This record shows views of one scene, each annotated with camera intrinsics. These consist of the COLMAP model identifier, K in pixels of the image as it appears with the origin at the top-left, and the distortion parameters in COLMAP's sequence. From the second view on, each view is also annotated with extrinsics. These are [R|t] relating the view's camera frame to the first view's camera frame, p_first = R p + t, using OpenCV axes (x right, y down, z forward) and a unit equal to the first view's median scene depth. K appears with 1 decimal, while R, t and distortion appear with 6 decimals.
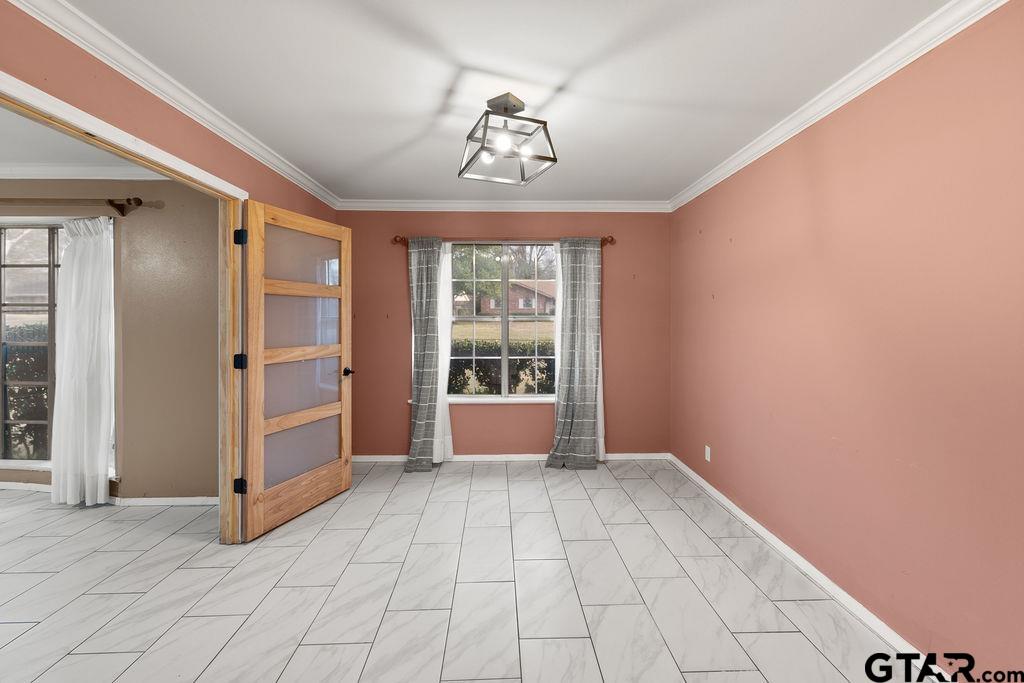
lens RADIAL K [[441.3, 0, 509.8], [0, 441.3, 314.4], [0, 0, 1]] dist [0.003140, 0.000182]
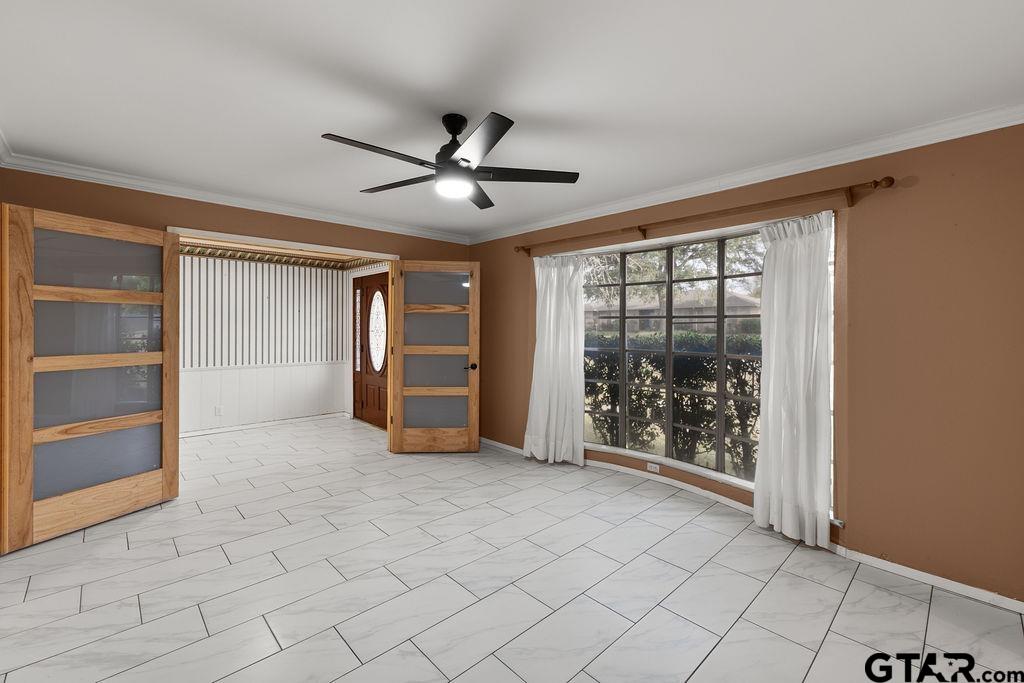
lens RADIAL K [[434.2, 0, 514.3], [0, 434.2, 322.2], [0, 0, 1]] dist [0.002851, 0.000058]
pose [[0.666091, -0.007155, -0.745836, -0.682814], [0.003607, 0.999973, -0.006371, -0.004068], [0.745862, 0.001553, 0.666099, -0.003198]]
